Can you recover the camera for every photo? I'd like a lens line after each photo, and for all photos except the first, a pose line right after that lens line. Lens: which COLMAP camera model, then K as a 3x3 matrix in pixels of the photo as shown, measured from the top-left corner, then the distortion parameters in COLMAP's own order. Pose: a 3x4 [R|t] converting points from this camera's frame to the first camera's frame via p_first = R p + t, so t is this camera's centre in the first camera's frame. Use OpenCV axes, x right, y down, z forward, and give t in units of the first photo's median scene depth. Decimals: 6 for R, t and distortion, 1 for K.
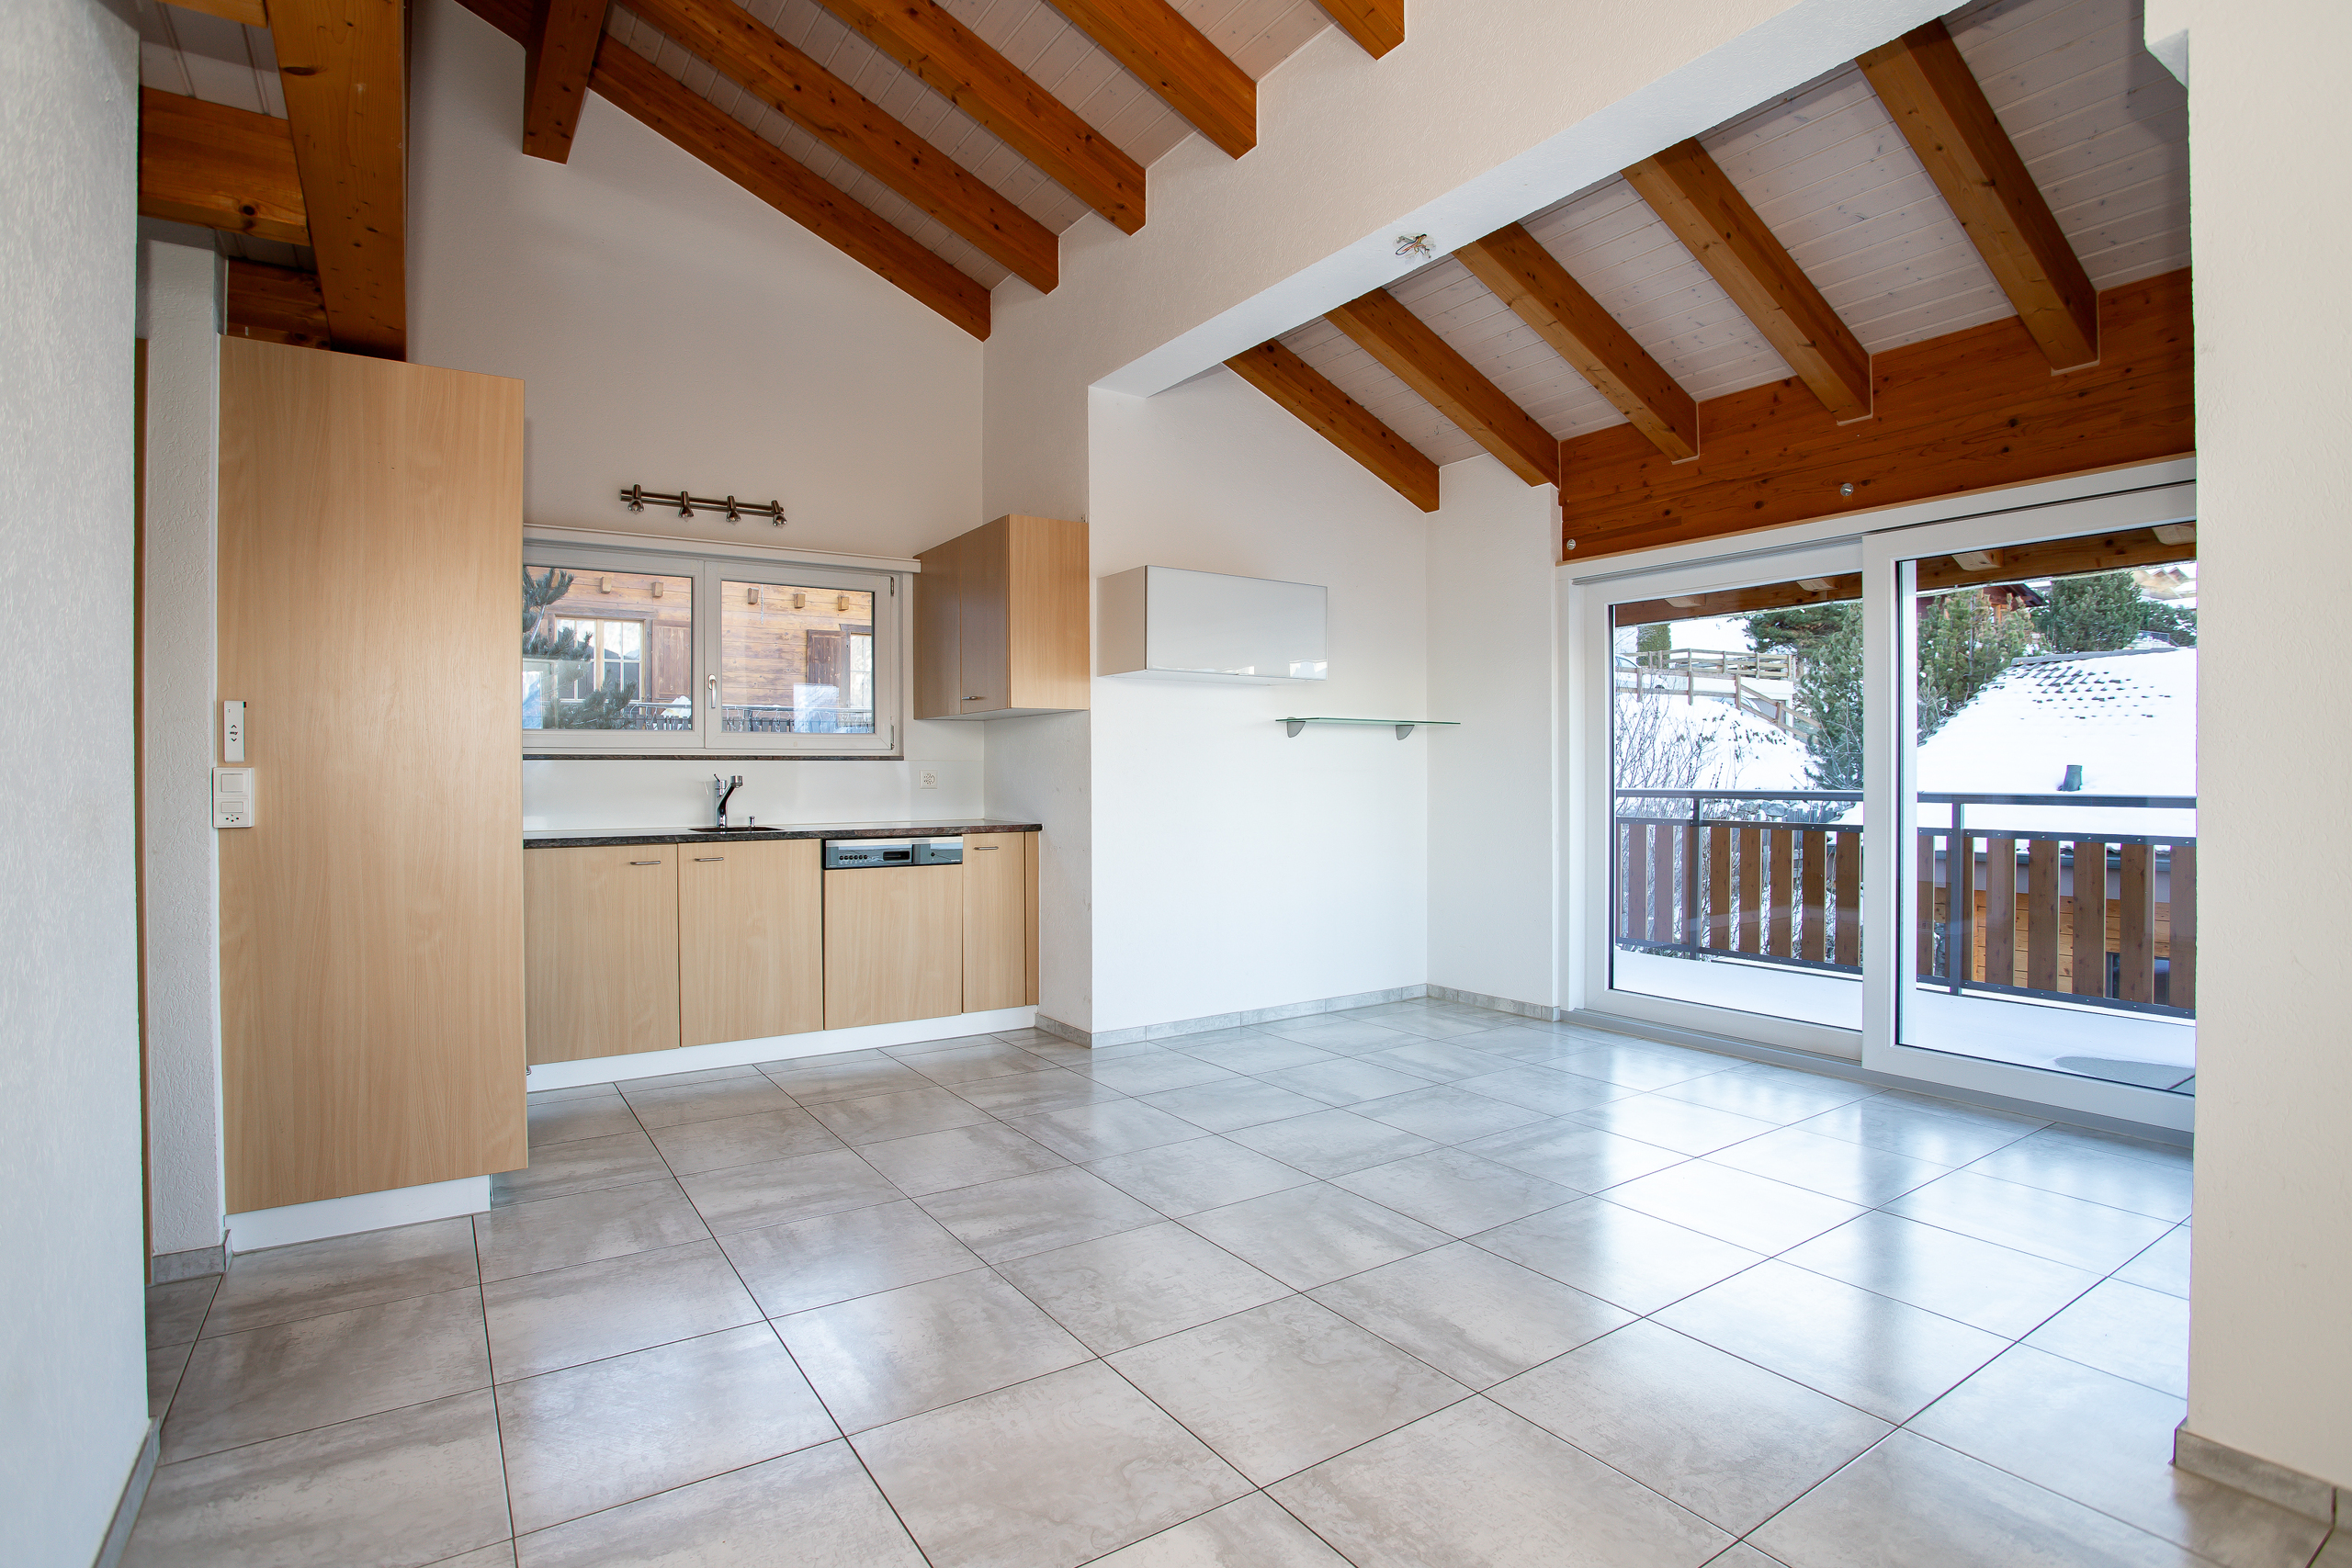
lens RADIAL K [[1172.5, 0, 1170.3], [0, 1172.5, 779.7], [0, 0, 1]] dist [-0.070995, 0.023747]
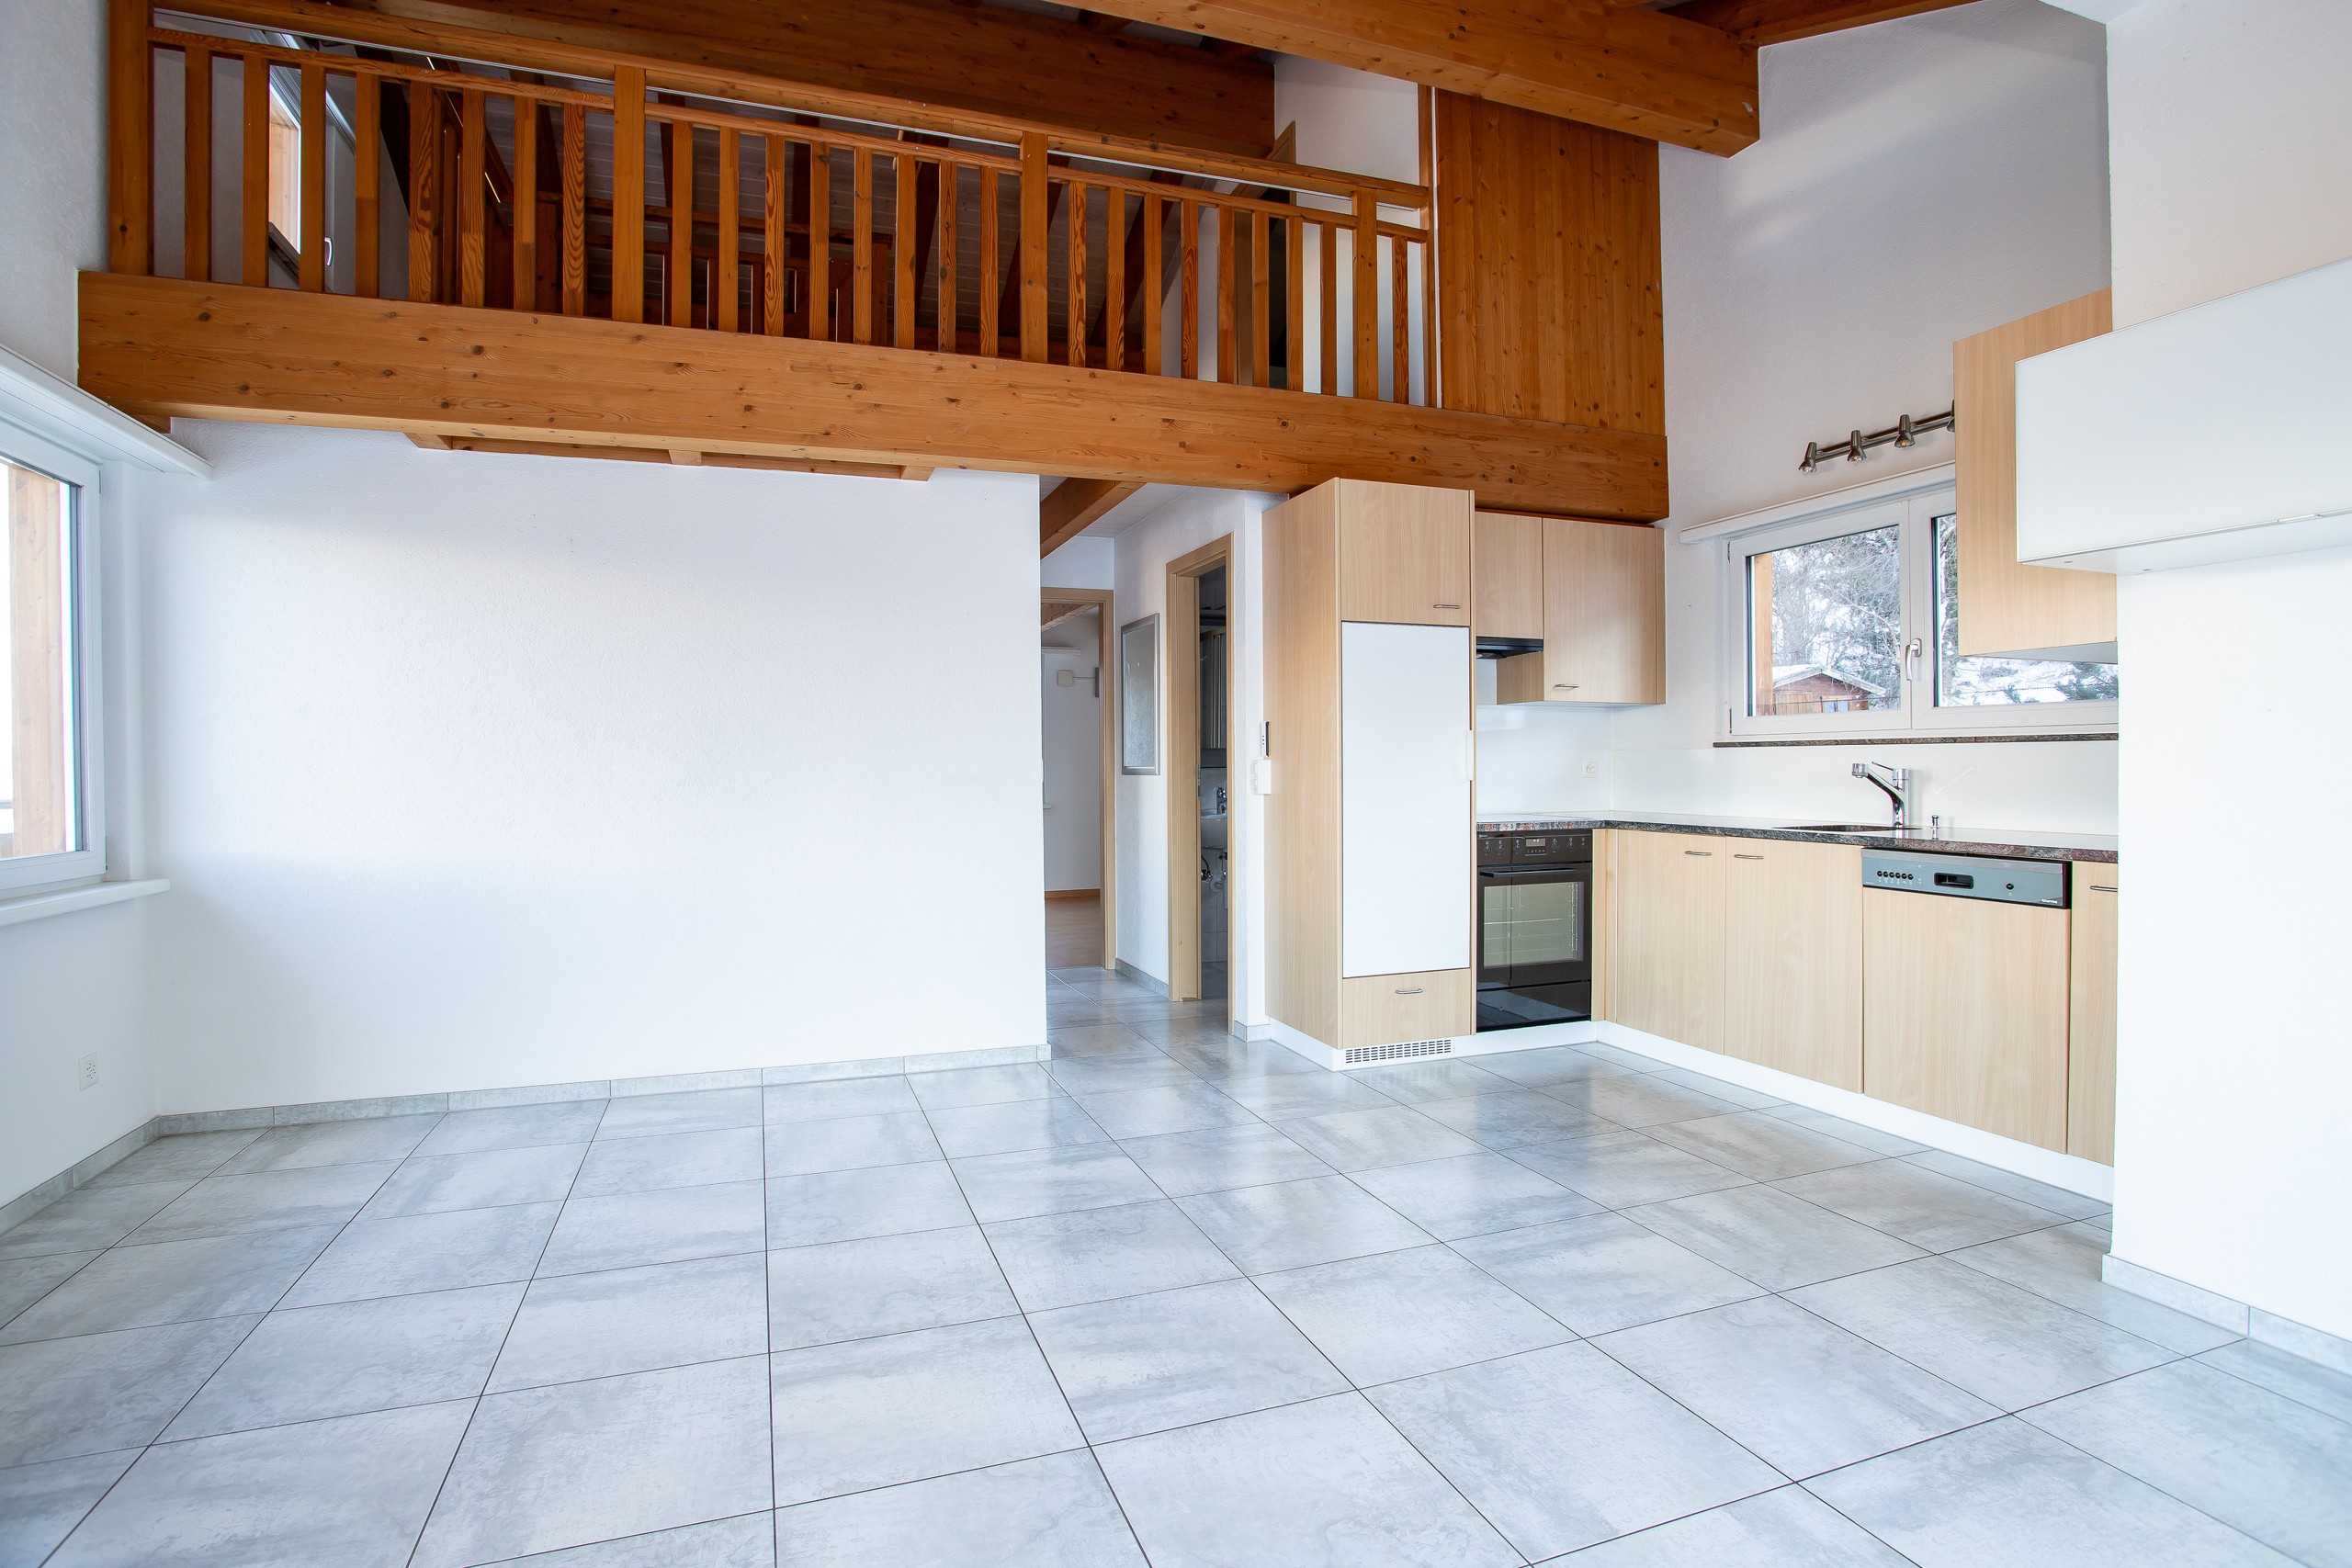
lens RADIAL K [[1172.5, 0, 1170.3], [0, 1172.5, 779.7], [0, 0, 1]] dist [-0.070995, 0.023747]
pose [[-0.255690, 0.015536, -0.966634, 0.694416], [0.003181, 0.999879, 0.015228, -0.007806], [0.966754, 0.000819, -0.255709, 0.948543]]
